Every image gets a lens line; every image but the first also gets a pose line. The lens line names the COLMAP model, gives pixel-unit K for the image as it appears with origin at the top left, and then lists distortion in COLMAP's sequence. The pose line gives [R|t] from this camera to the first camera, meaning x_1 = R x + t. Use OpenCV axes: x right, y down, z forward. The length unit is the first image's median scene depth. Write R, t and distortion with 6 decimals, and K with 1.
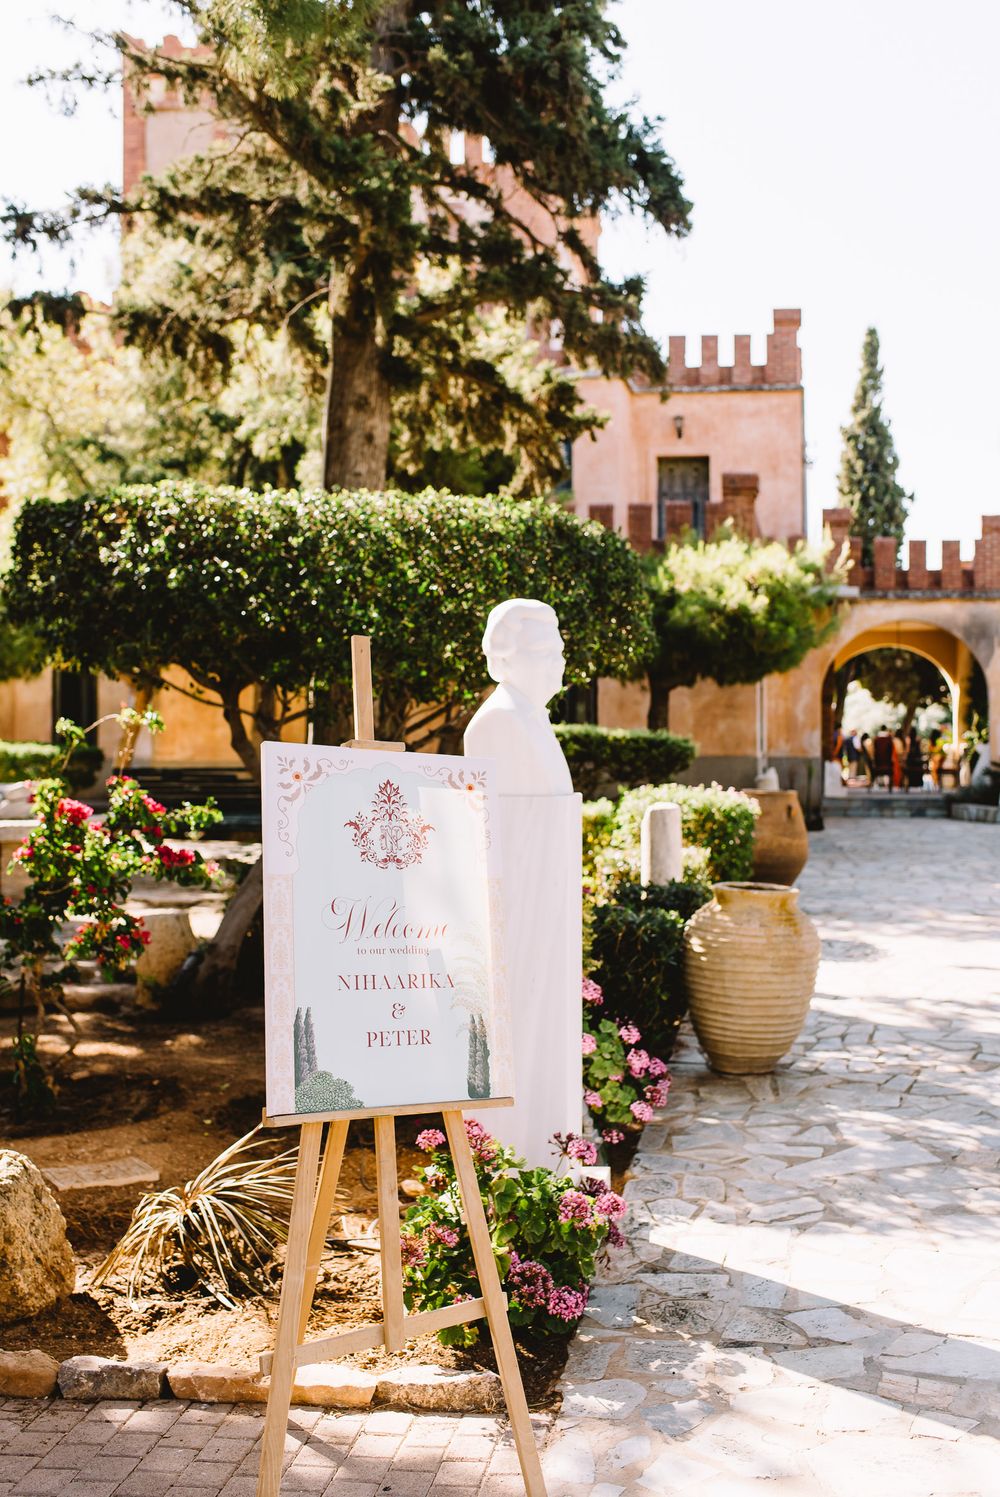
lens RADIAL K [[1577.9, 0, 500.0], [0, 1577.9, 748.5], [0, 0, 1]] dist [0.001235, -0.006683]
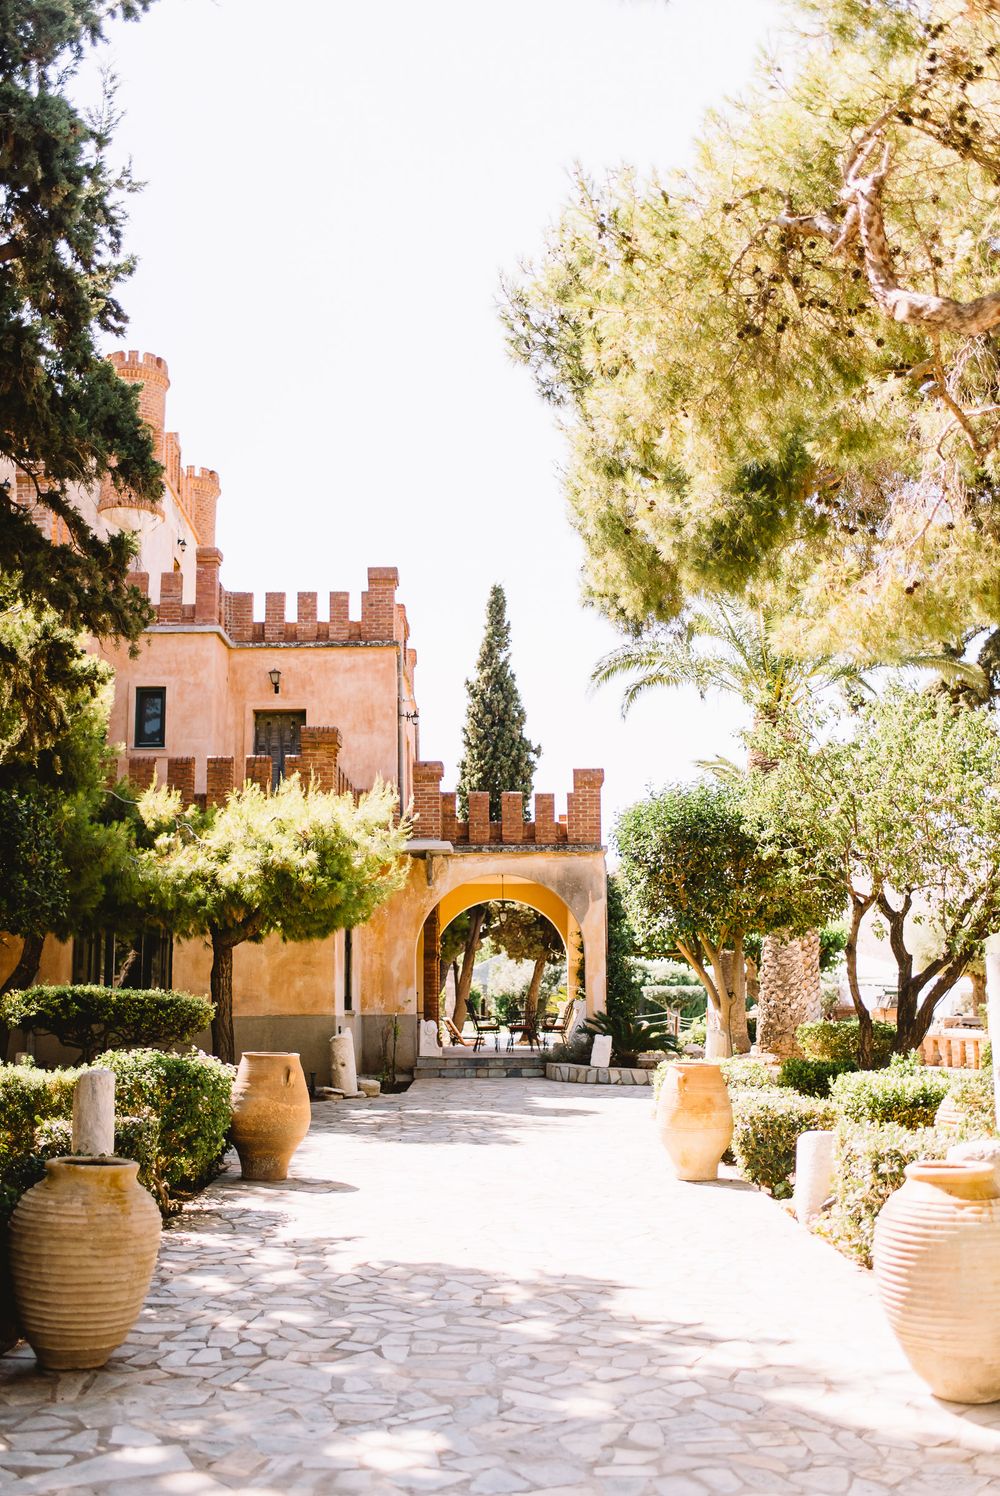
lens RADIAL K [[1576.8, 0, 500.0], [0, 1576.8, 748.0], [0, 0, 1]] dist [0.001235, -0.006683]
pose [[0.999579, 0.003342, 0.028832, 0.227722], [0.001183, 0.987836, -0.155496, -0.005799], [-0.029001, 0.155465, 0.987416, 0.012646]]
